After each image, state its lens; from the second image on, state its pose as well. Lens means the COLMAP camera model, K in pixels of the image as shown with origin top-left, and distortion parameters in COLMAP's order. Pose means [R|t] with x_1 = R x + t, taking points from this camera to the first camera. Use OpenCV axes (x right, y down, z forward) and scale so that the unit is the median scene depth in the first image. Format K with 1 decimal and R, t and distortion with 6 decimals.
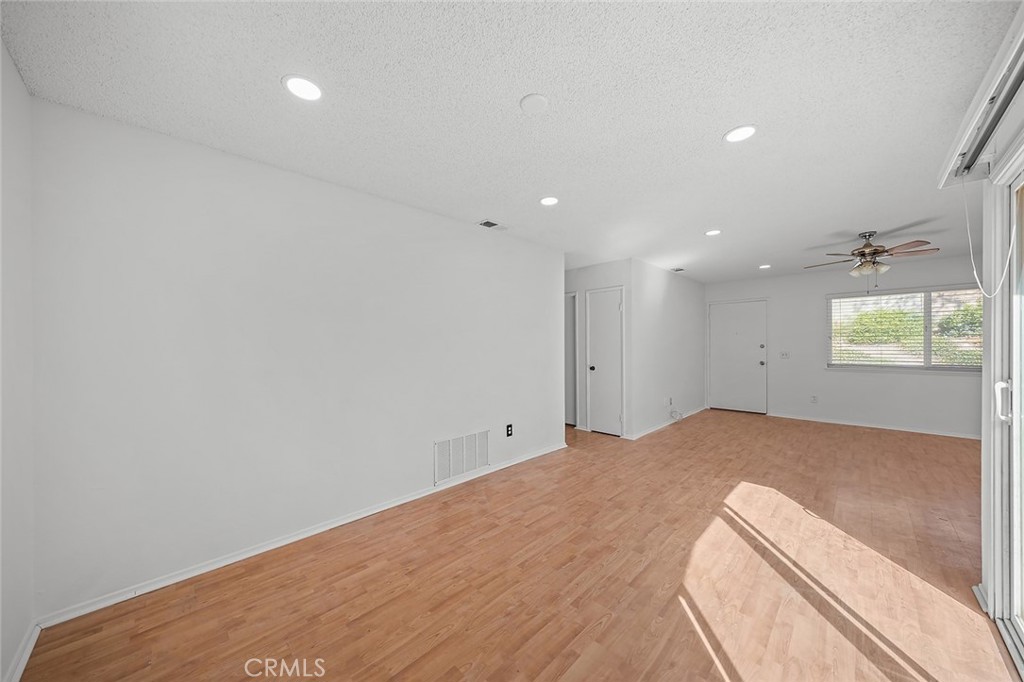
lens RADIAL K [[348.7, 0, 517.0], [0, 348.7, 345.4], [0, 0, 1]] dist [-0.002598, 0.000759]
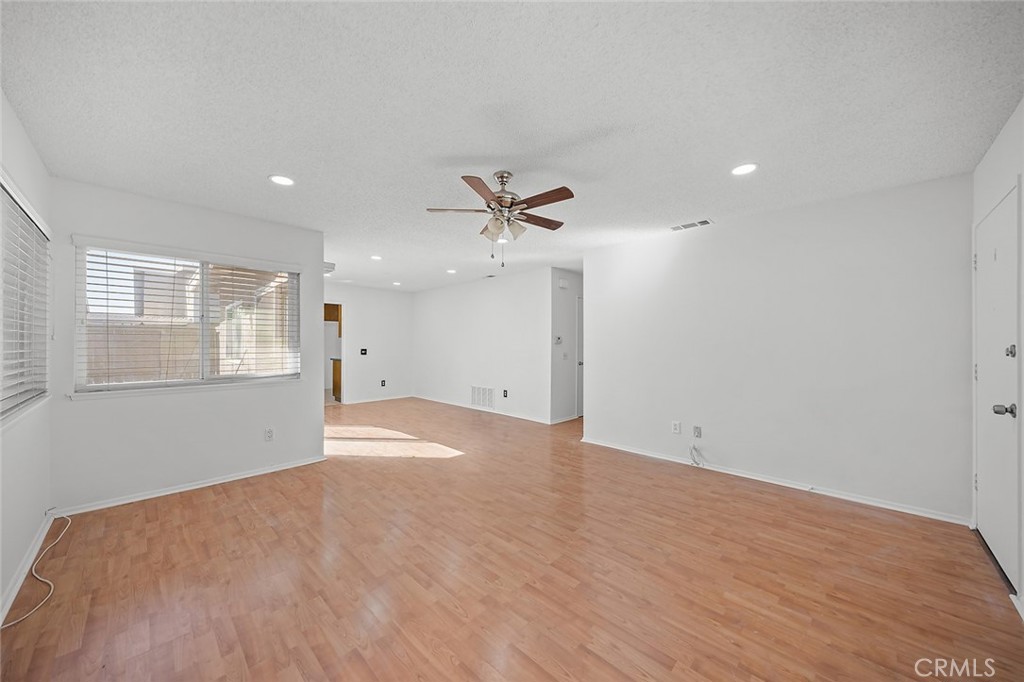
lens RADIAL K [[364.2, 0, 516.9], [0, 364.2, 339.6], [0, 0, 1]] dist [-0.002305, -0.000380]
pose [[0.026689, -0.000842, -0.999643, 2.410416], [-0.003976, 0.999992, -0.000948, -0.015911], [0.999636, 0.004000, 0.026686, 1.422818]]
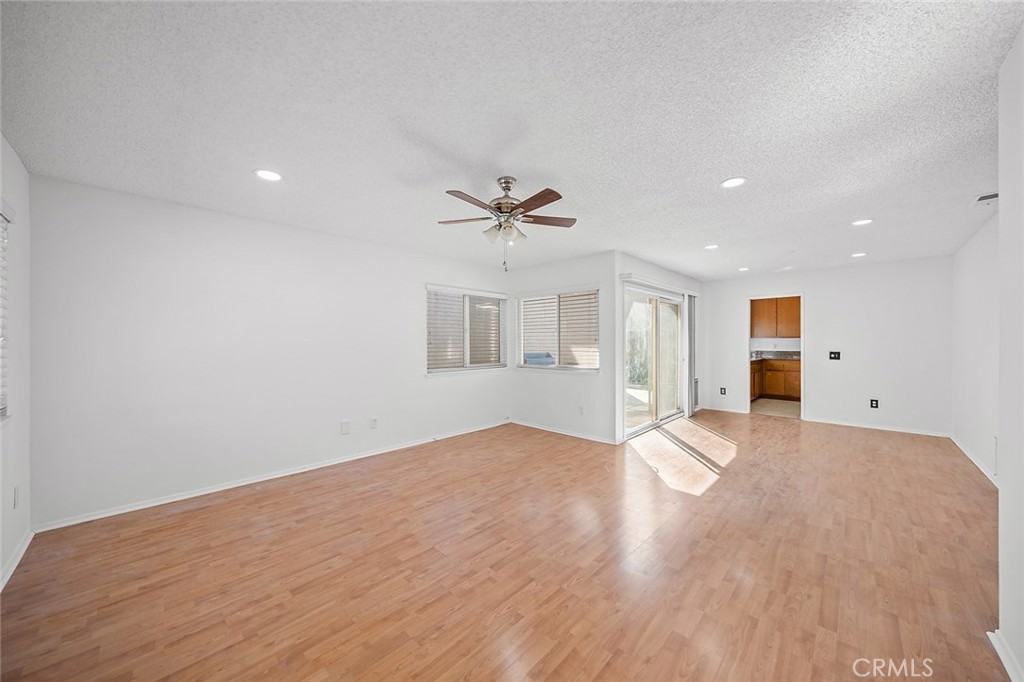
lens RADIAL K [[364.2, 0, 505.9], [0, 364.2, 341.0], [0, 0, 1]] dist [-0.002305, -0.000380]
pose [[-0.999958, 0.008983, -0.001667, 1.423087], [0.008982, 0.999960, 0.000363, -0.021737], [0.001670, 0.000348, -0.999999, 2.412835]]
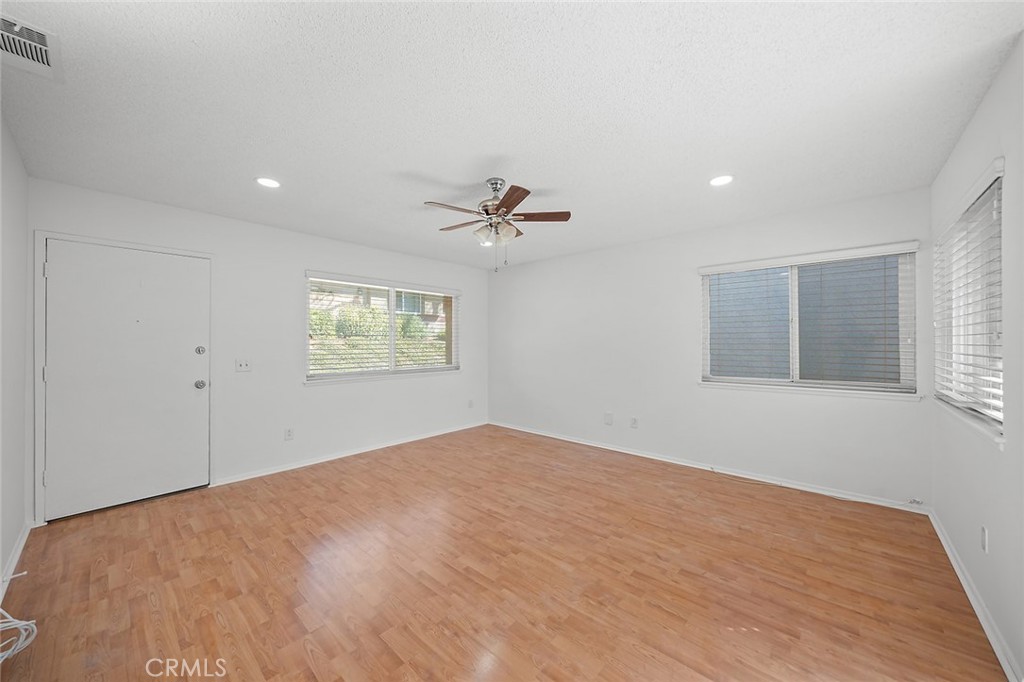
lens RADIAL K [[364.2, 0, 504.7], [0, 364.2, 341.1], [0, 0, 1]] dist [-0.002305, -0.000380]
pose [[-0.034259, 0.009450, 0.999368, 0.412554], [0.004720, 0.999946, -0.009294, -0.010792], [-0.999402, 0.004399, -0.034302, 1.418698]]
